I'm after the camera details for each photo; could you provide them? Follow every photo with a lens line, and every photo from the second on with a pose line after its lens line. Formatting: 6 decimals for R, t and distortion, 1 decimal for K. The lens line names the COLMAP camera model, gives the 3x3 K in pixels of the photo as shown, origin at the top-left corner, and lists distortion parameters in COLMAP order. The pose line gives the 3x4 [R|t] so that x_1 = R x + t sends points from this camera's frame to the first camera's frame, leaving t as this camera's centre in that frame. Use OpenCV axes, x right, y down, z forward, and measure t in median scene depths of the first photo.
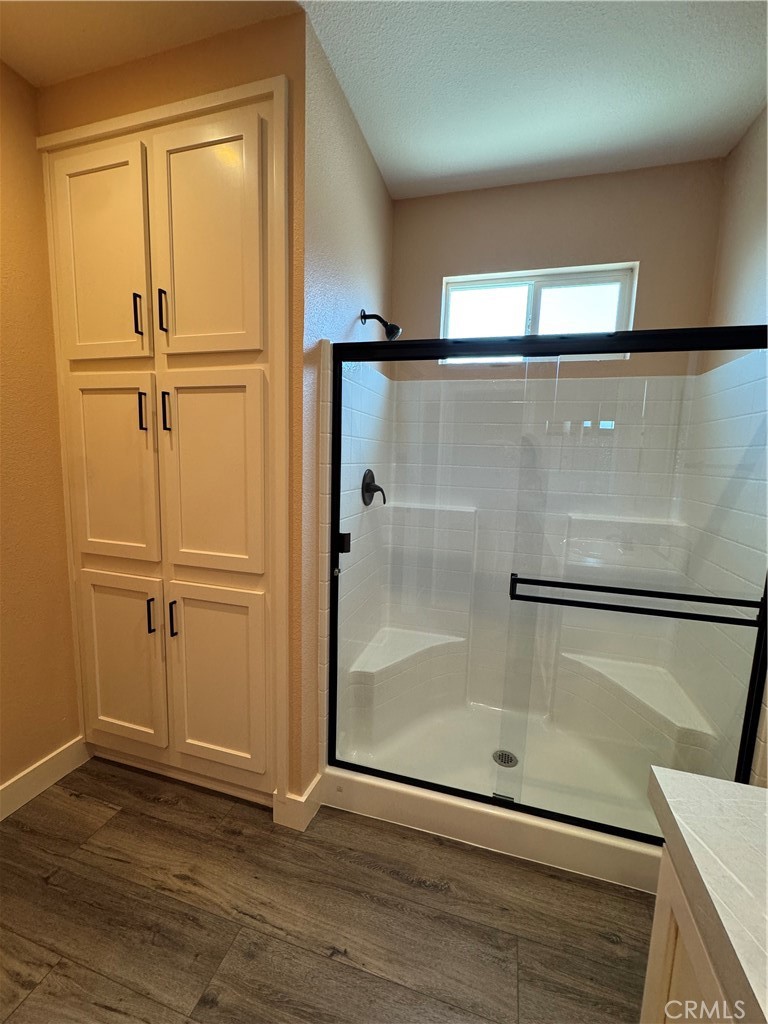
lens RADIAL K [[422.8, 0, 388.5], [0, 422.8, 510.7], [0, 0, 1]] dist [-0.007831, 0.000340]
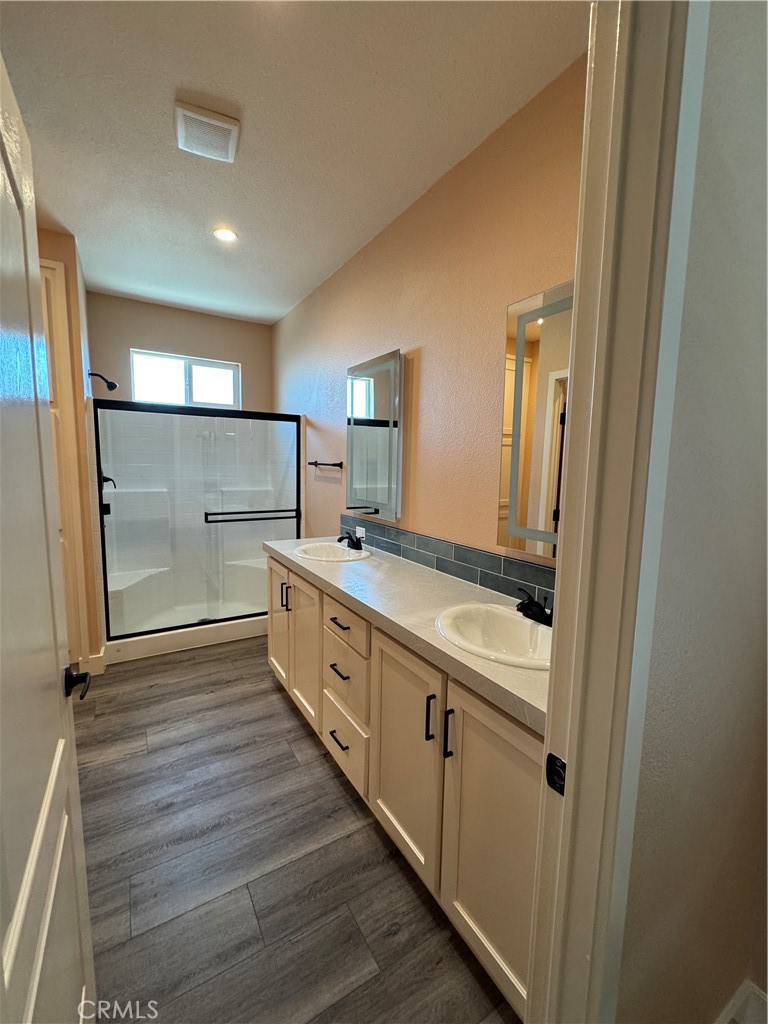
lens RADIAL K [[422.8, 0, 378.3], [0, 422.8, 511.5], [0, 0, 1]] dist [-0.007831, 0.000340]
pose [[0.683027, -0.102219, 0.723205, -0.523455], [0.098525, 0.994003, 0.047443, 0.099533], [-0.723717, 0.038848, 0.689002, -0.901958]]
